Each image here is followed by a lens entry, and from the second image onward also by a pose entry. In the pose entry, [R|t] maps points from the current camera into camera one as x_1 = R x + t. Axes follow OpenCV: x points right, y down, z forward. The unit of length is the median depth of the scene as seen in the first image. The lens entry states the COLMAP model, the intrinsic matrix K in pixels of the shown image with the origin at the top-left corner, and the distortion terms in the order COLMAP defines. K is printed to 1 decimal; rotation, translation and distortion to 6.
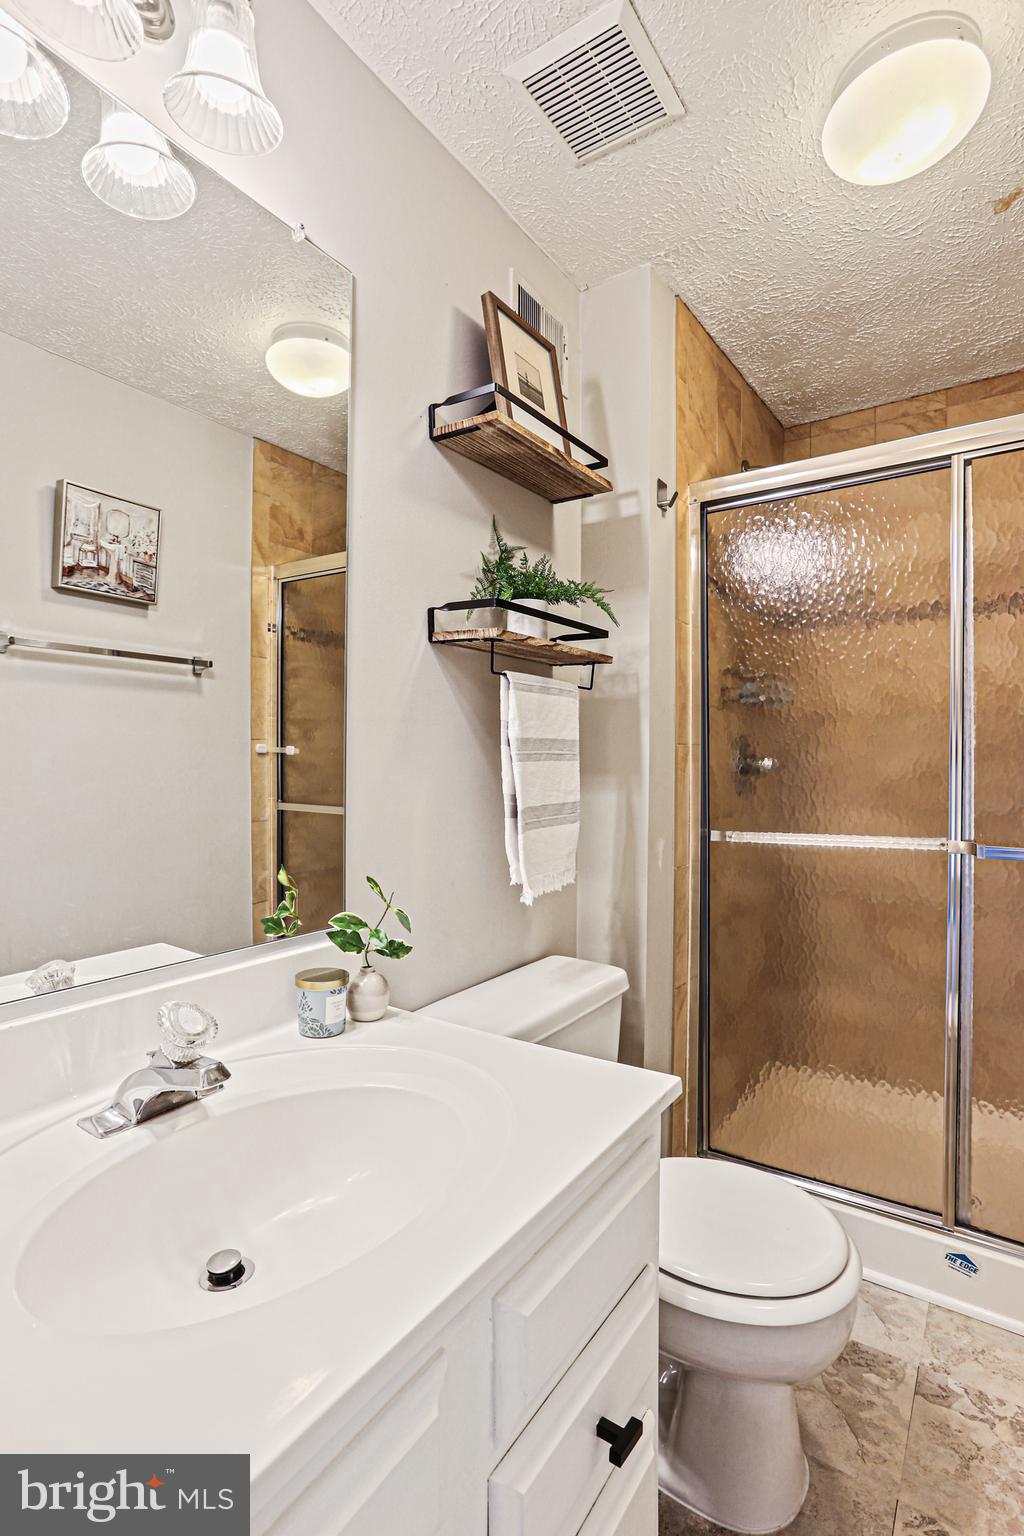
lens RADIAL K [[754.7, 0, 489.5], [0, 754.7, 773.8], [0, 0, 1]] dist [-0.039138, 0.019791]
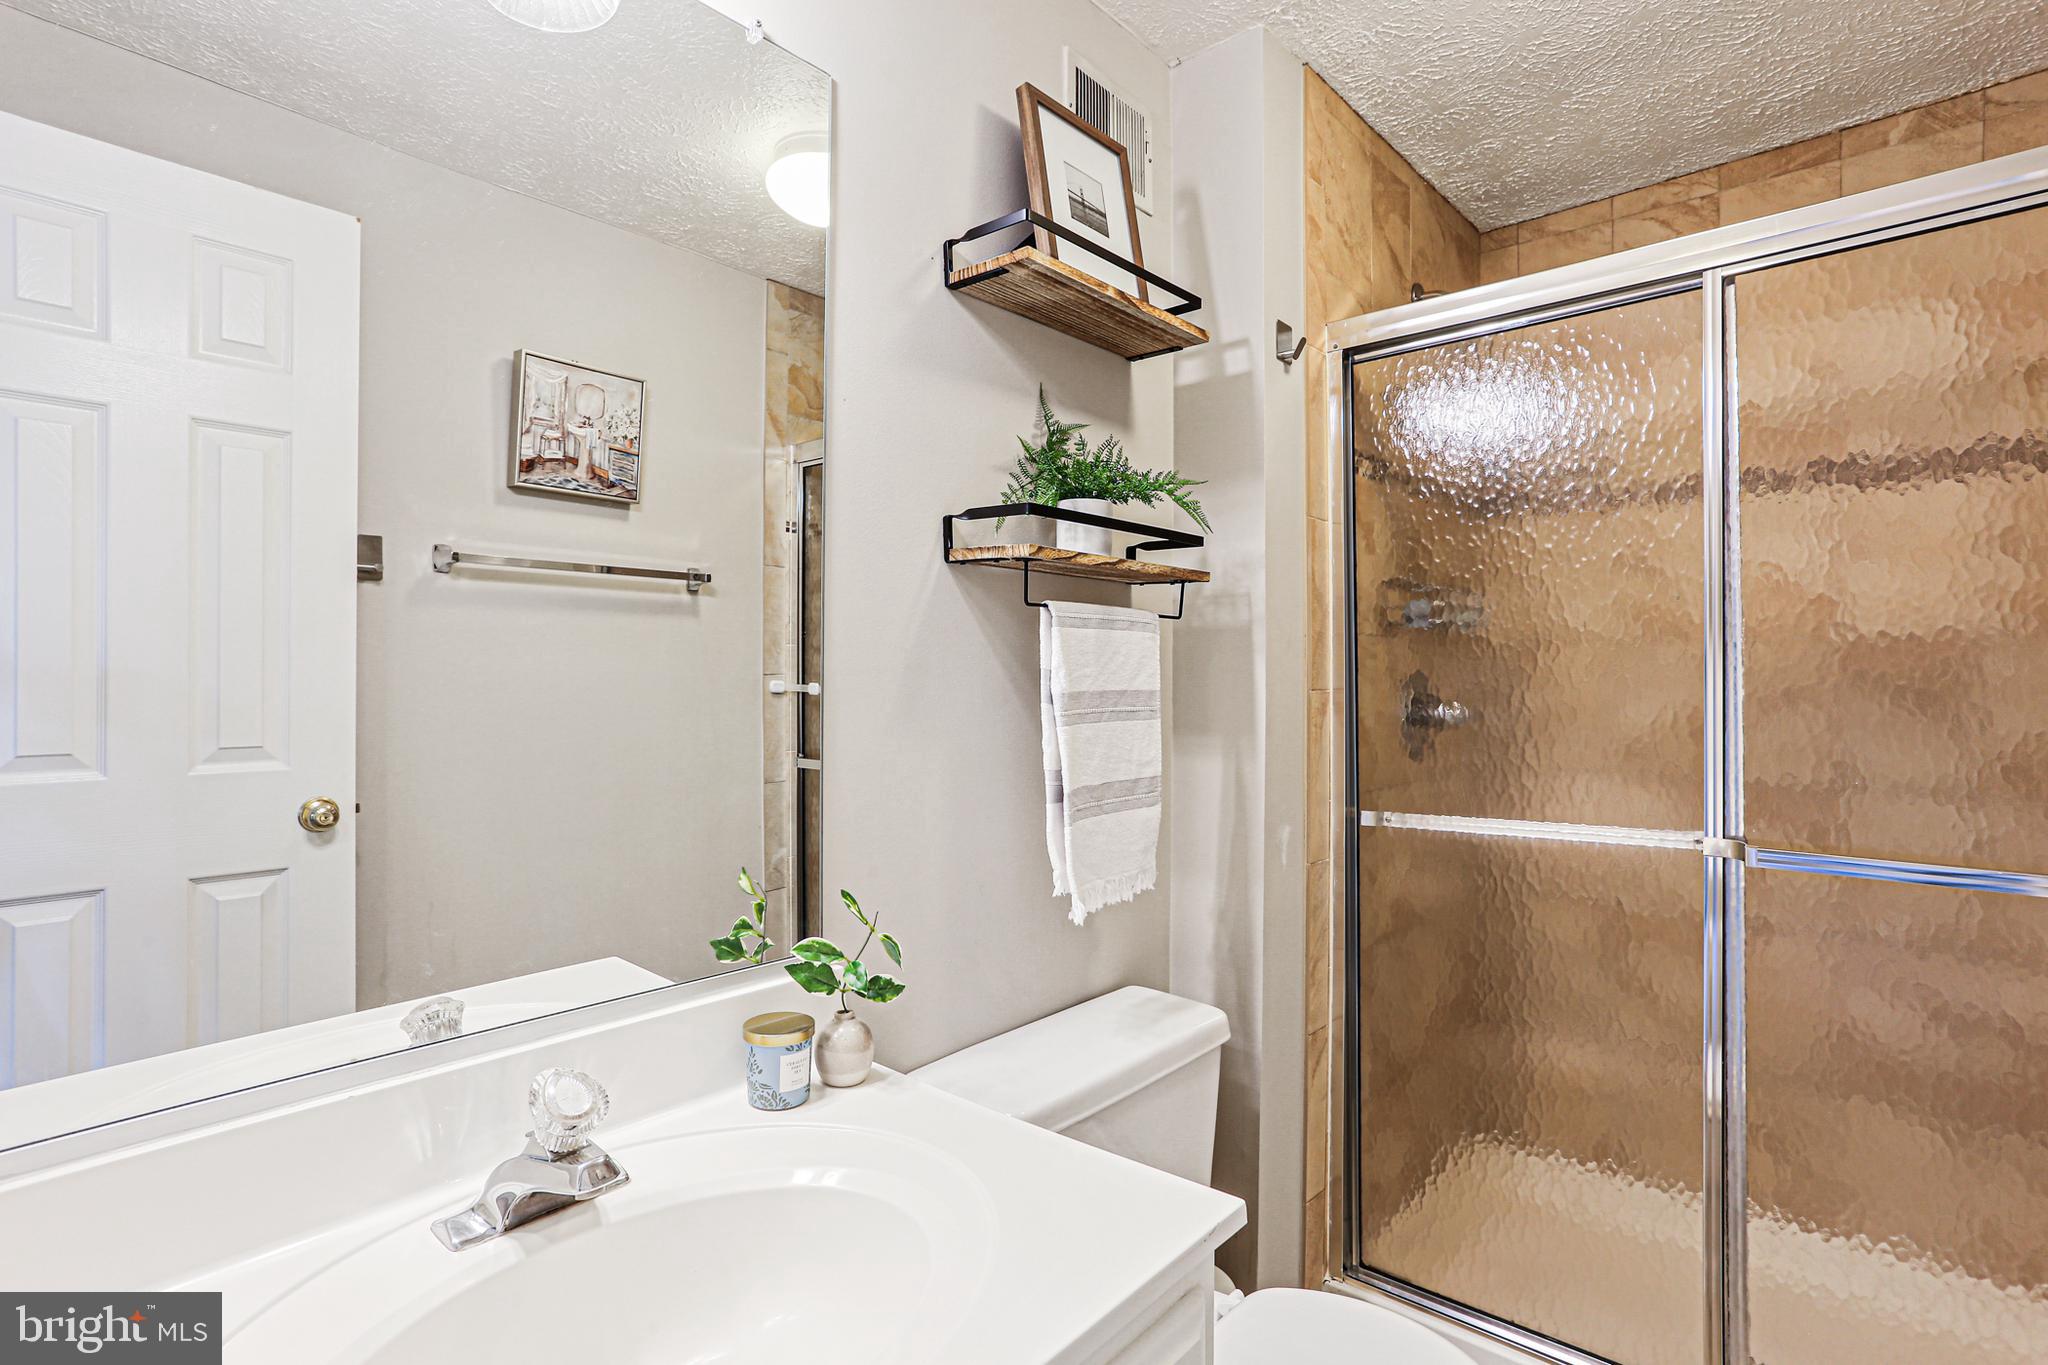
lens RADIAL K [[1006.3, 0, 1030.2], [0, 1006.3, 674.3], [0, 0, 1]] dist [-0.039138, 0.019791]
pose [[0.993706, -0.007271, -0.111781, 0.097469], [0.005632, 0.999872, -0.014974, -0.043603], [0.111875, 0.014250, 0.993620, 0.028655]]
